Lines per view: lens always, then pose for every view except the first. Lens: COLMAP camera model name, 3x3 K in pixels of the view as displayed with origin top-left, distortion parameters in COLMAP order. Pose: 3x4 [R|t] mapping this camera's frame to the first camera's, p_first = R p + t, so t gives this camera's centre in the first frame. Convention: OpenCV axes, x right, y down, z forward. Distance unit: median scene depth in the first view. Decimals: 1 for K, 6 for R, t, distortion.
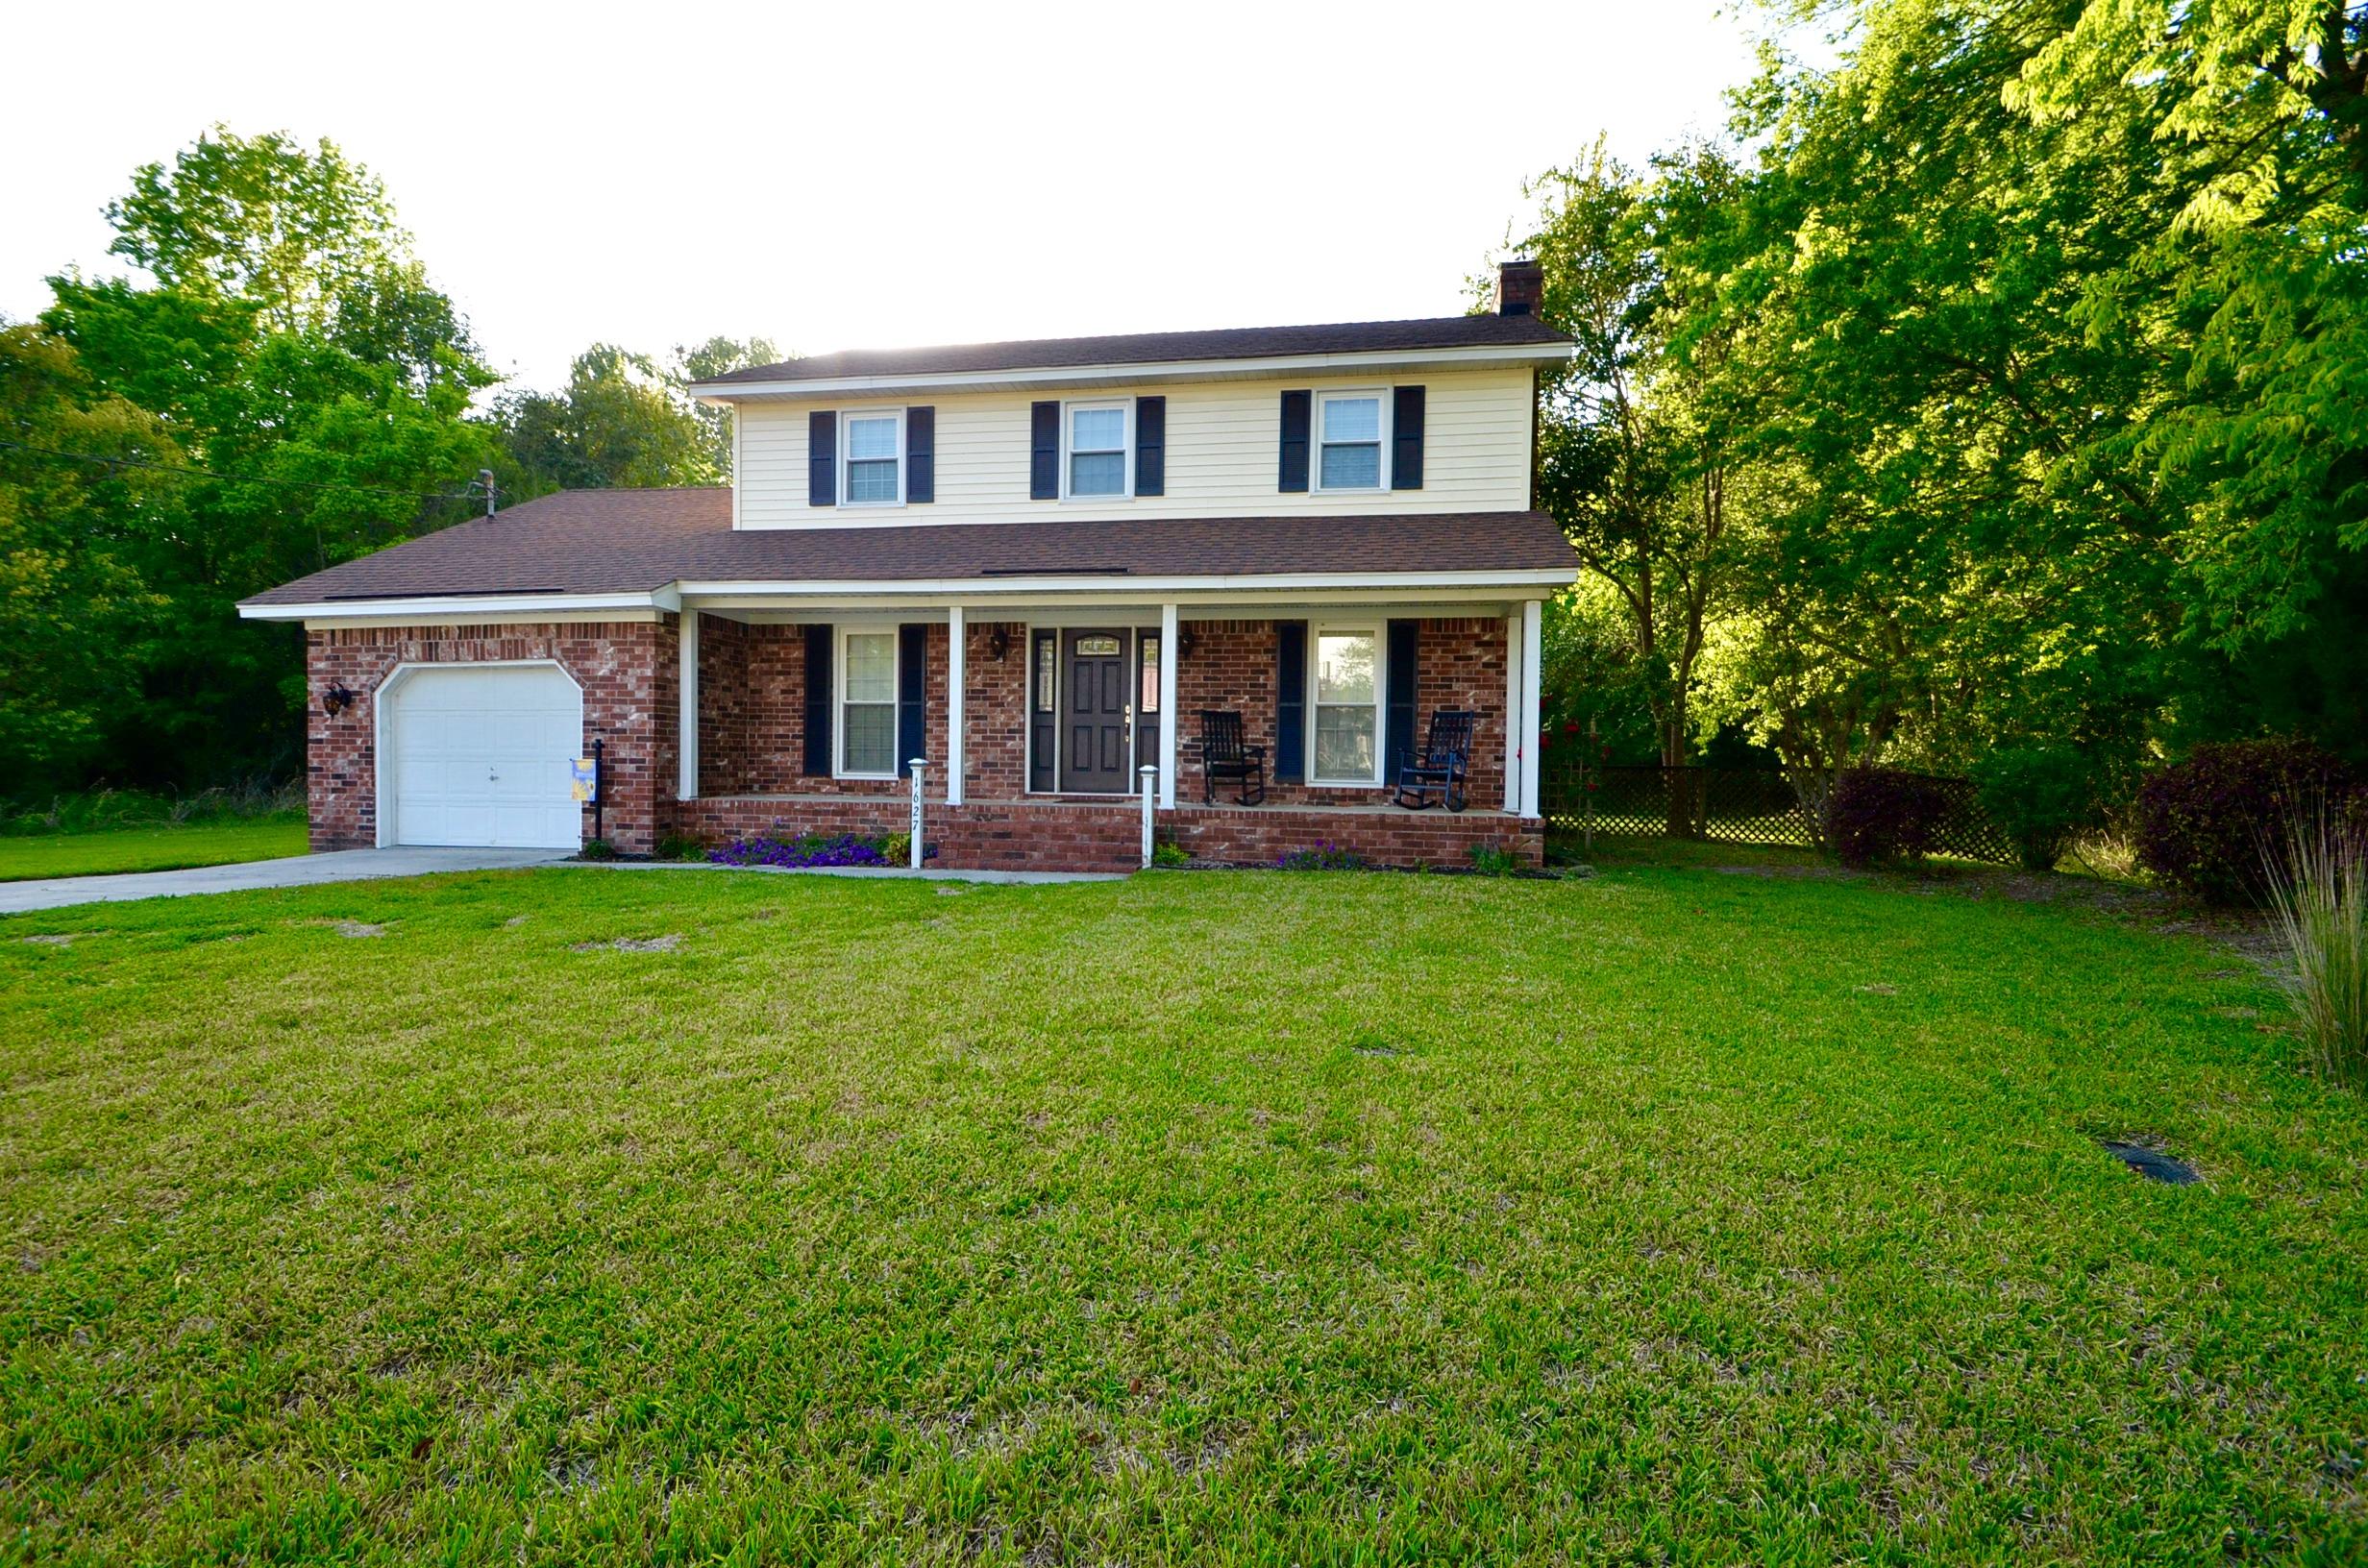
lens RADIAL K [[1010.9, 0, 1183.7], [0, 1010.9, 779.5], [0, 0, 1]] dist [-0.001226, -0.001172]
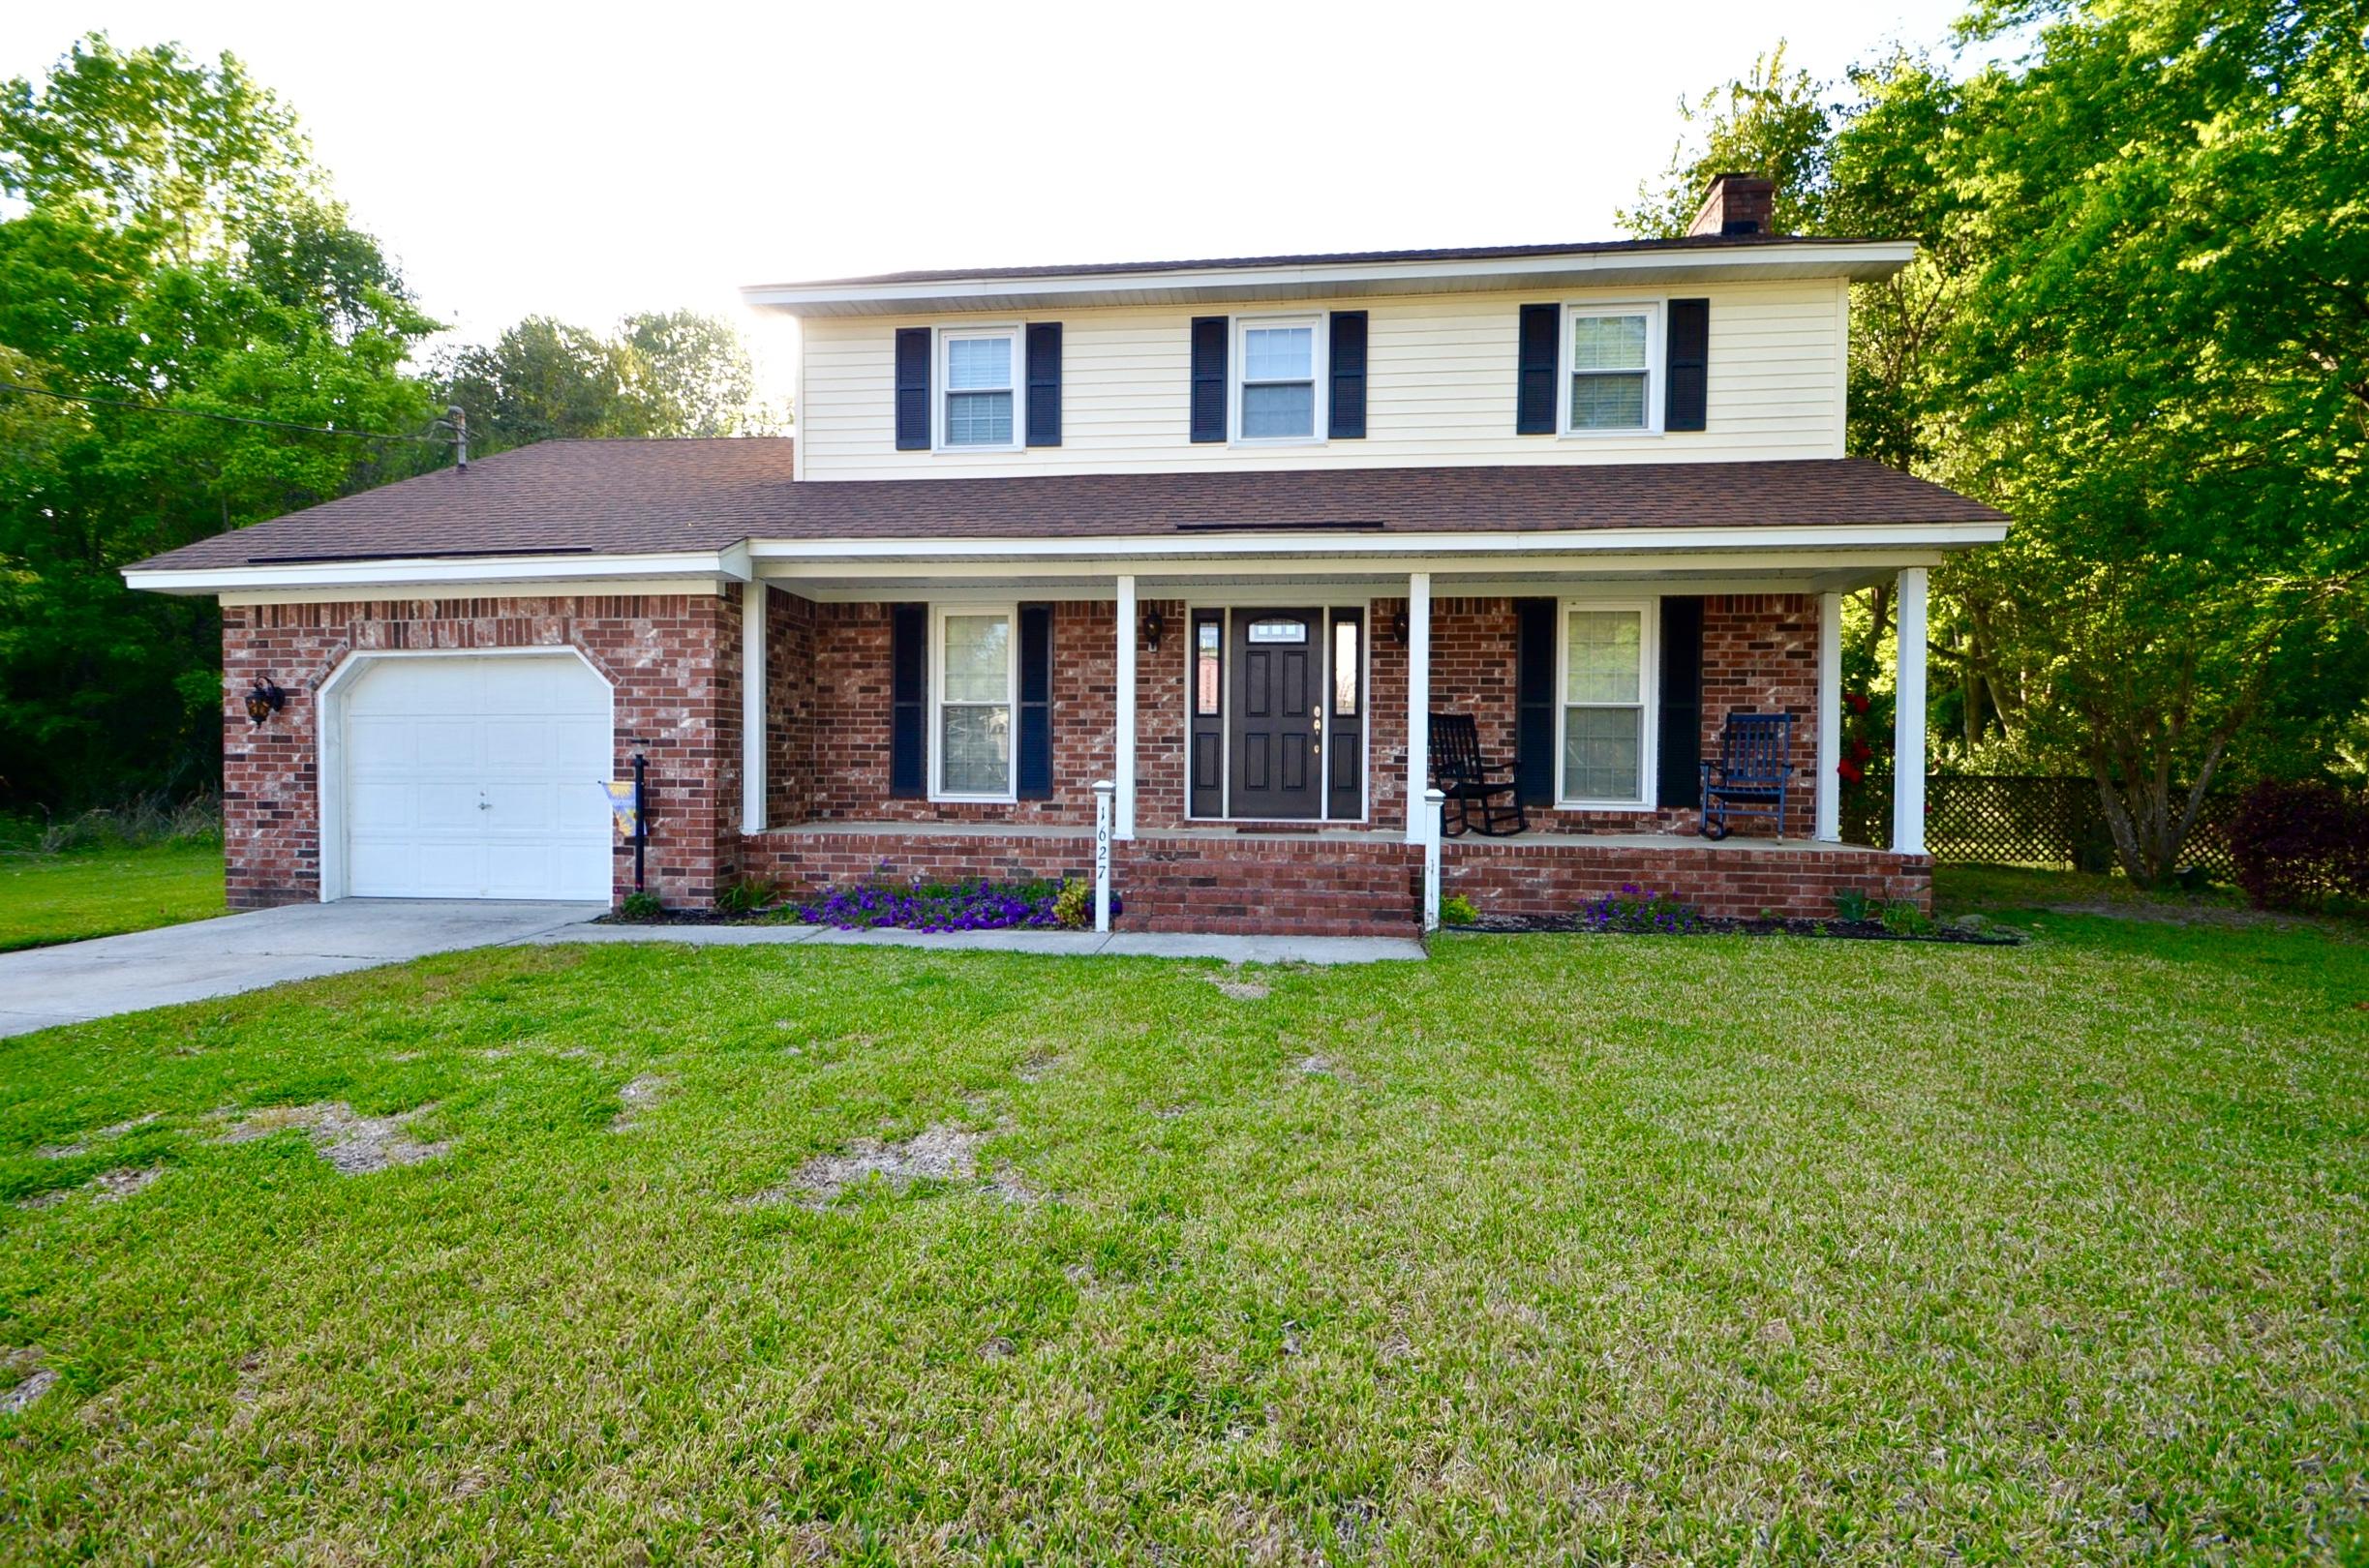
lens RADIAL K [[1025.2, 0, 1183.2], [0, 1025.2, 778.1], [0, 0, 1]] dist [0.008342, -0.011092]
pose [[0.998735, -0.005410, 0.049998, -0.208311], [0.005490, 0.999984, -0.001456, -0.018095], [-0.049989, 0.001728, 0.998748, 0.221243]]
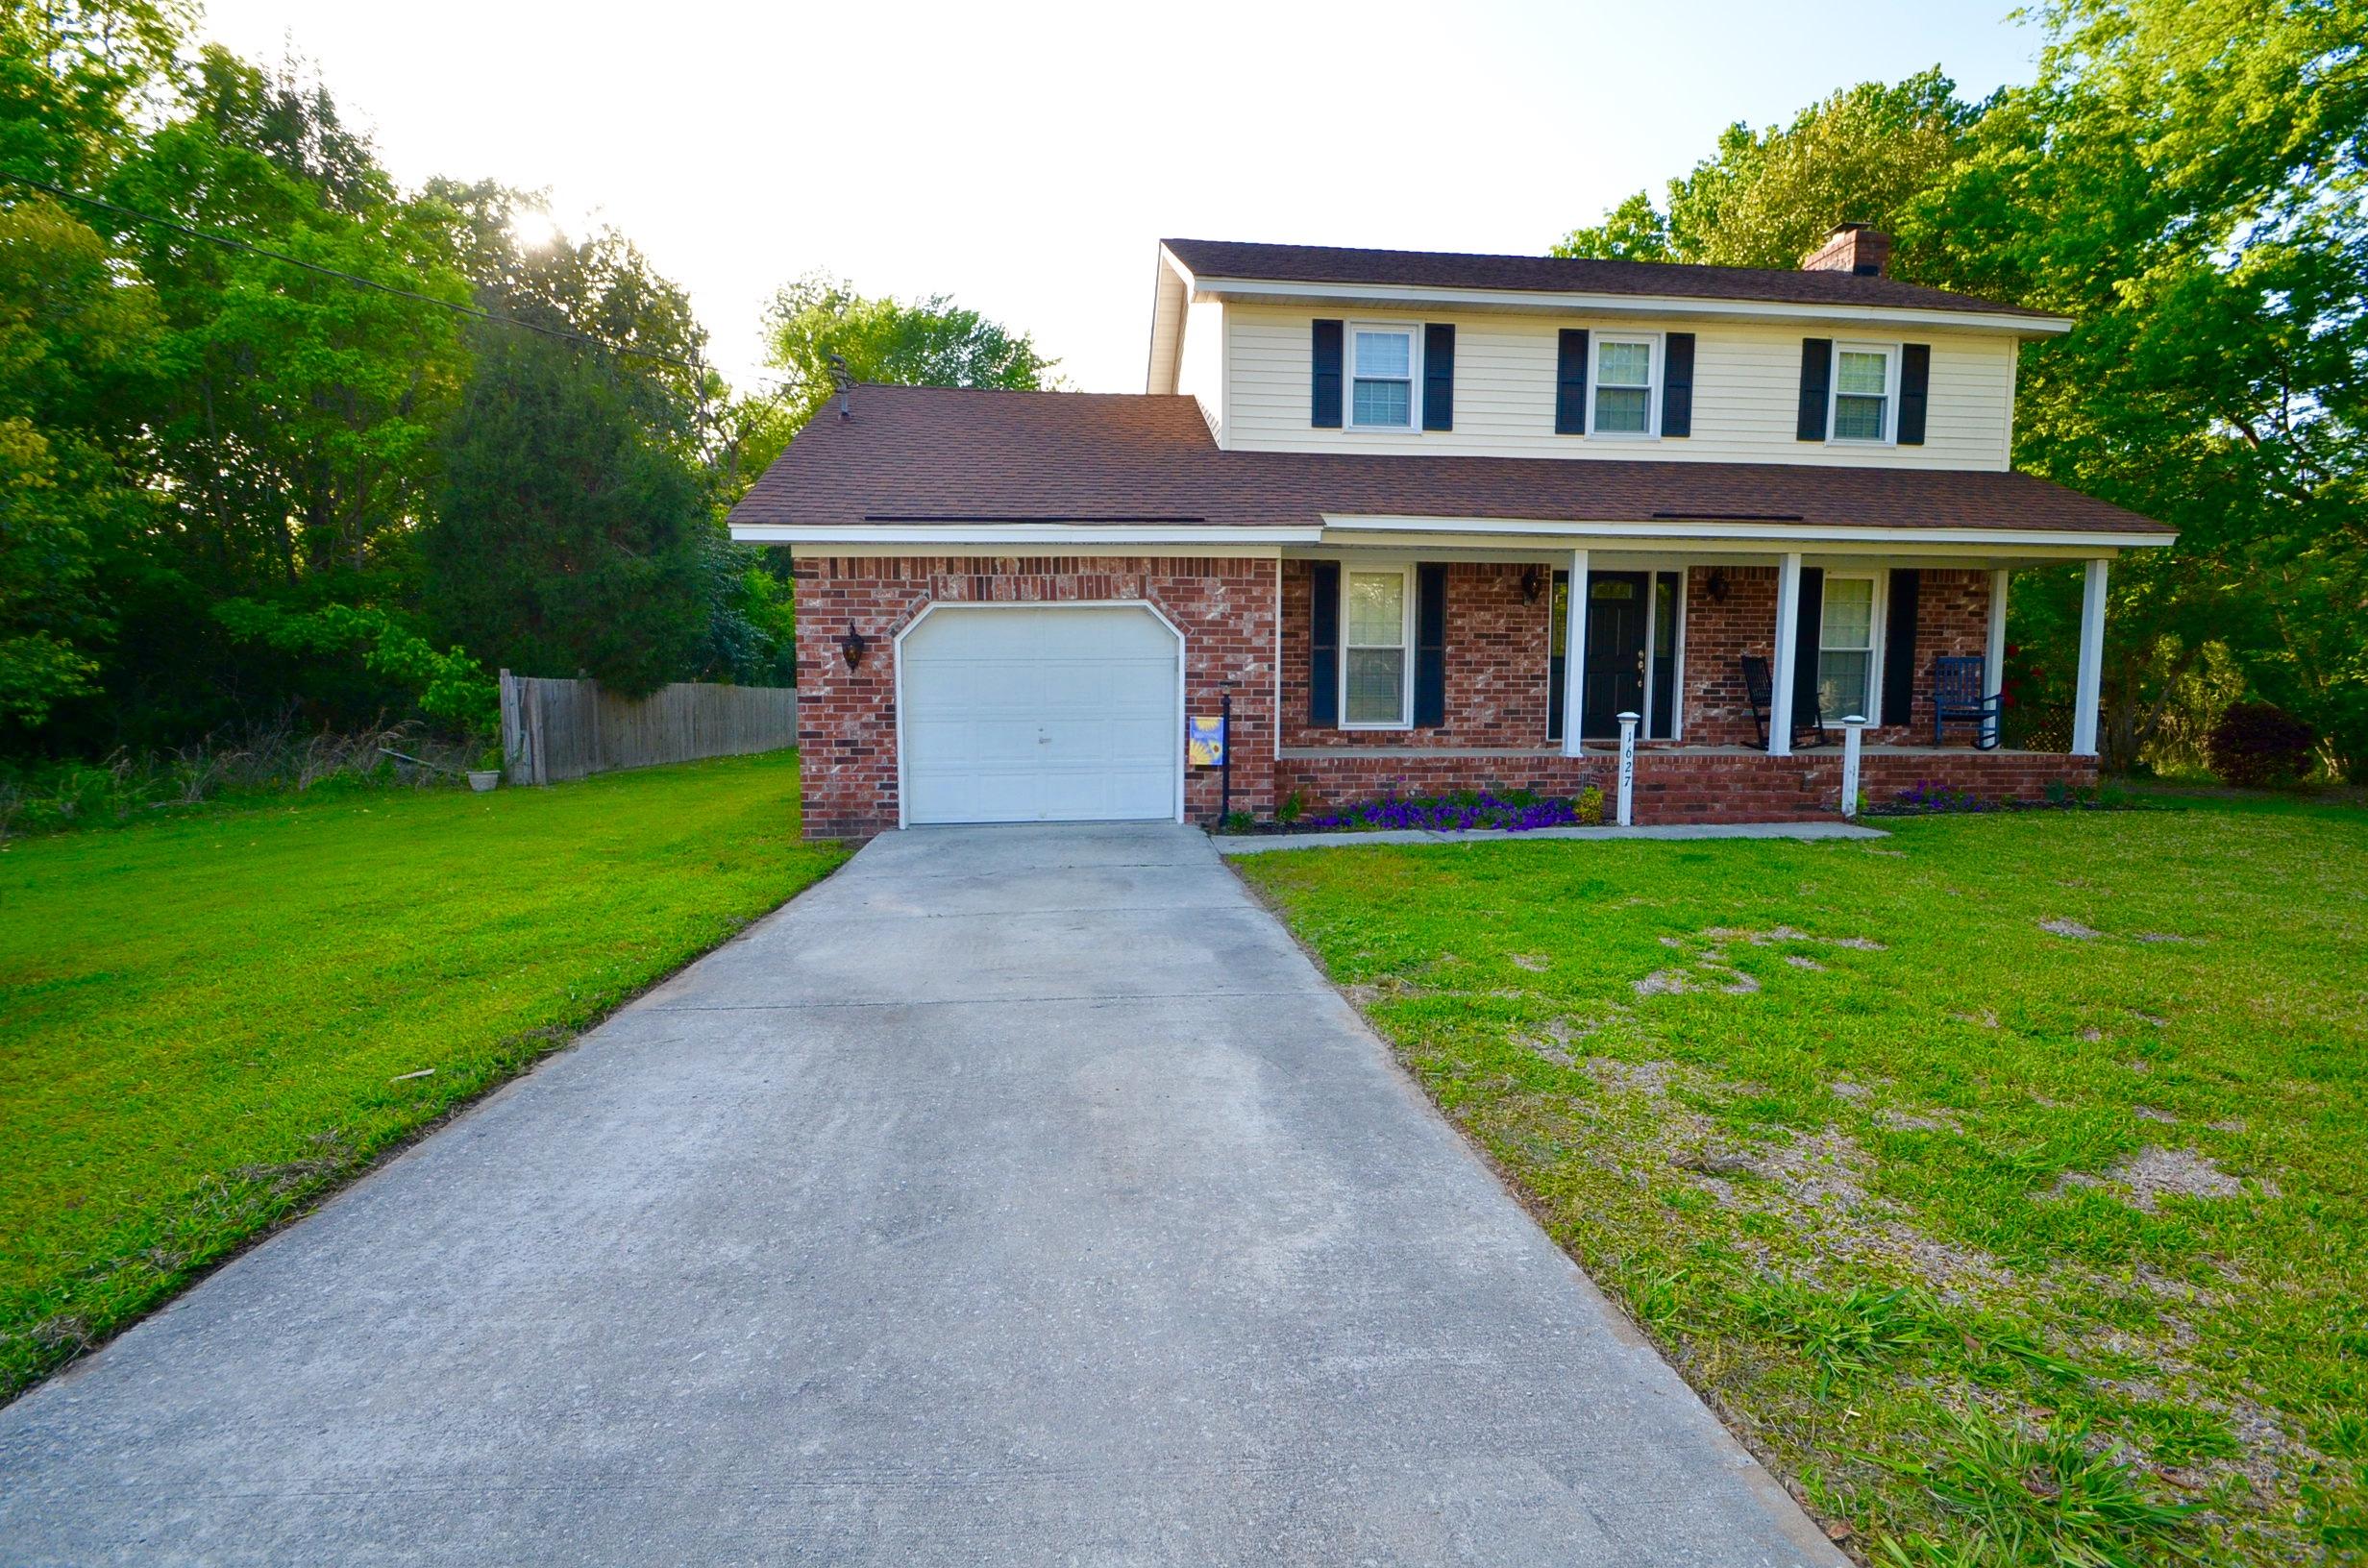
lens RADIAL K [[1010.9, 0, 1183.7], [0, 1010.9, 779.5], [0, 0, 1]] dist [-0.001226, -0.001172]
pose [[0.966153, -0.035473, 0.255520, -0.787289], [0.015822, 0.996784, 0.078554, -0.033284], [-0.257485, -0.071852, 0.963607, 0.153093]]
